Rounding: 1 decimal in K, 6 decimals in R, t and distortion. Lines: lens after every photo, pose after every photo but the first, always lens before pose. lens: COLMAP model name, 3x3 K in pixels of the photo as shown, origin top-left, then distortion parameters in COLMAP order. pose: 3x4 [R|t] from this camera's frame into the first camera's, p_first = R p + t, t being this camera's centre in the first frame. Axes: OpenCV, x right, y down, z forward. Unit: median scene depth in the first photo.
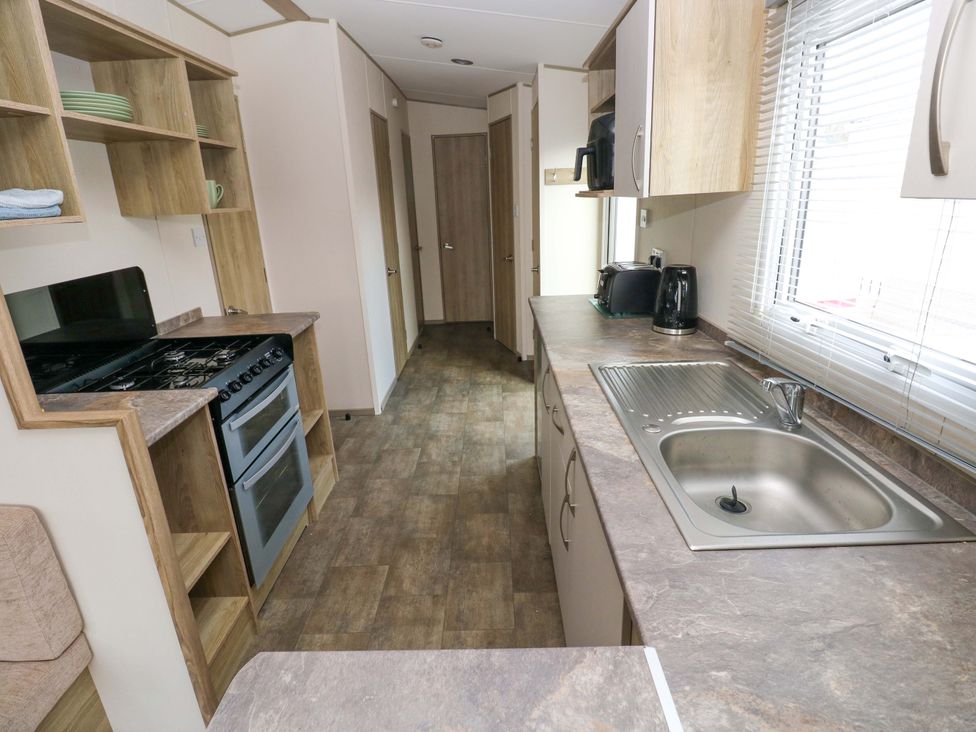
lens RADIAL K [[508.7, 0, 483.6], [0, 508.7, 355.7], [0, 0, 1]] dist [0.002462, -0.015196]
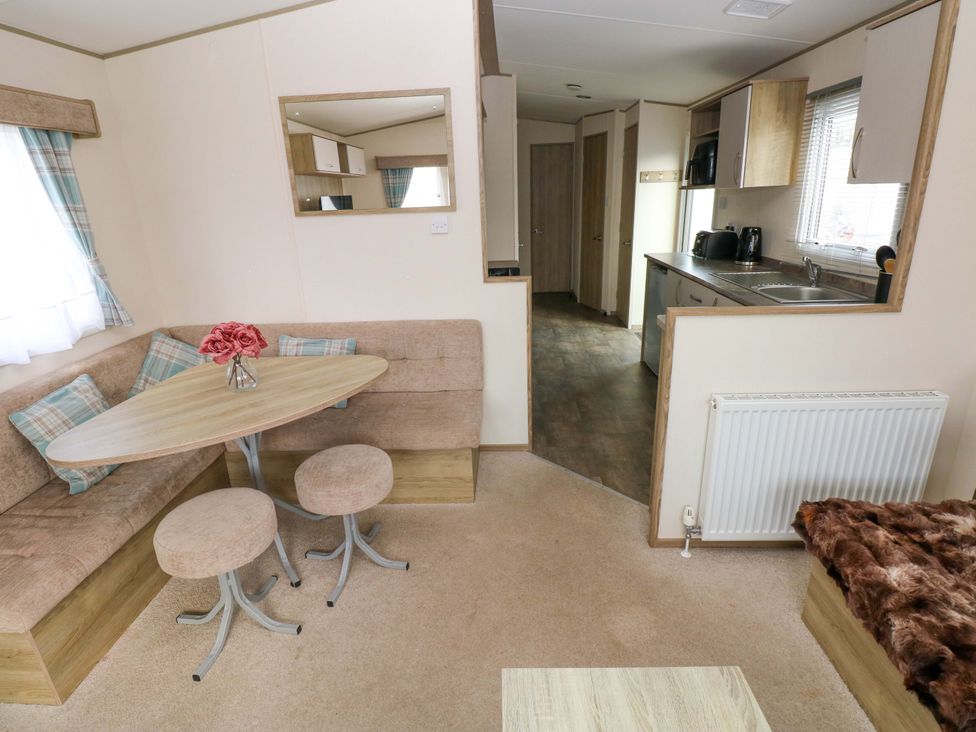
lens RADIAL K [[508.7, 0, 483.6], [0, 508.7, 355.7], [0, 0, 1]] dist [0.002462, -0.015196]
pose [[0.999528, 0.014951, -0.026833, -0.296448], [-0.014925, 0.999888, 0.001149, 0.168828], [0.026848, -0.000748, 0.999639, -0.479806]]
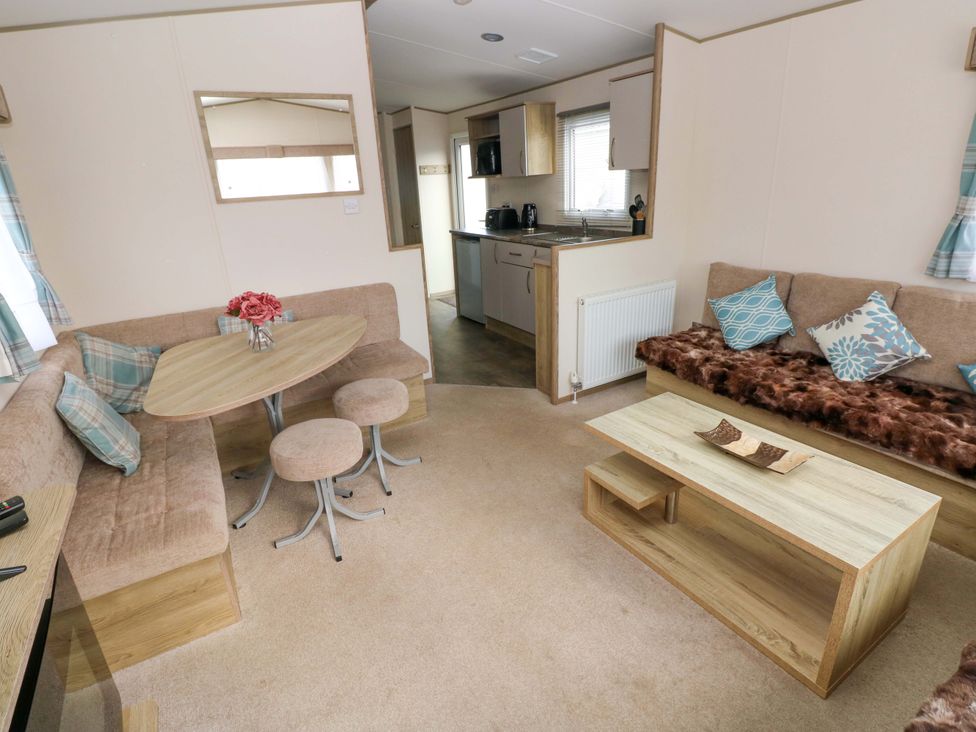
lens RADIAL K [[510.7, 0, 484.0], [0, 510.7, 358.2], [0, 0, 1]] dist [0.001077, -0.015457]
pose [[0.852475, -0.175010, 0.492602, -0.713571], [0.171523, 0.983771, 0.052681, 0.243919], [-0.493827, 0.039584, 0.868658, -0.645316]]
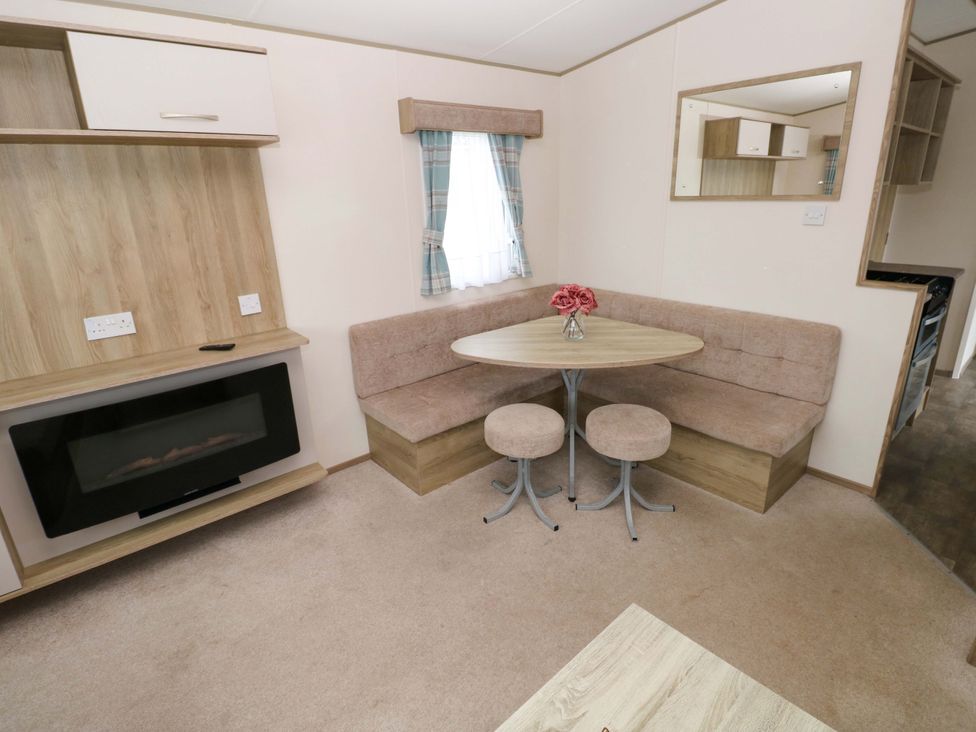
lens RADIAL K [[504.0, 0, 486.2], [0, 504.0, 352.3], [0, 0, 1]] dist [0.002556, -0.014109]
pose [[0.663598, 0.251159, -0.704668, -0.140461], [-0.227836, 0.965061, 0.129411, 0.167961], [0.712550, 0.074672, 0.697636, -0.505391]]
